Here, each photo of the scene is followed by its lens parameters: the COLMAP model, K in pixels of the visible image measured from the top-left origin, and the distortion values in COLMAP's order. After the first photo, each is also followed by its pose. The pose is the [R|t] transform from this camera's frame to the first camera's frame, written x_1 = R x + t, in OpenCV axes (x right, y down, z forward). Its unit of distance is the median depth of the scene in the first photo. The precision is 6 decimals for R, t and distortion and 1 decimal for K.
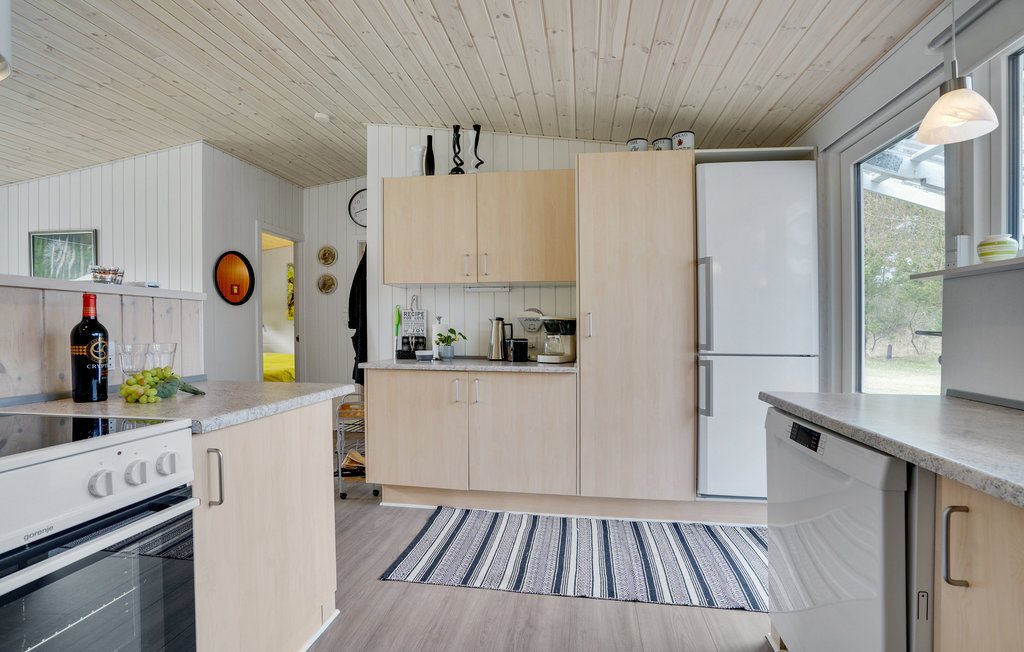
lens RADIAL K [[482.6, 0, 494.5], [0, 482.6, 315.5], [0, 0, 1]] dist [-0.034811, 0.024798]
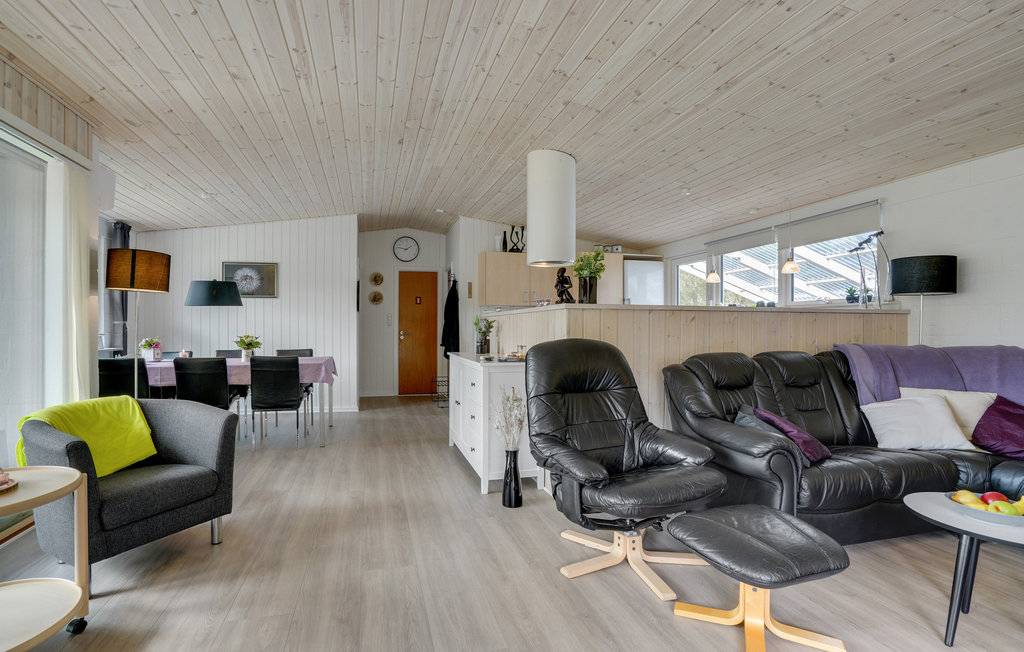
lens RADIAL K [[482.6, 0, 494.5], [0, 482.6, 315.5], [0, 0, 1]] dist [-0.034811, 0.024798]
pose [[0.917283, 0.009203, 0.398129, -0.971481], [-0.009498, 0.999954, -0.001231, -0.020308], [-0.398122, -0.002652, 0.917329, -0.826810]]
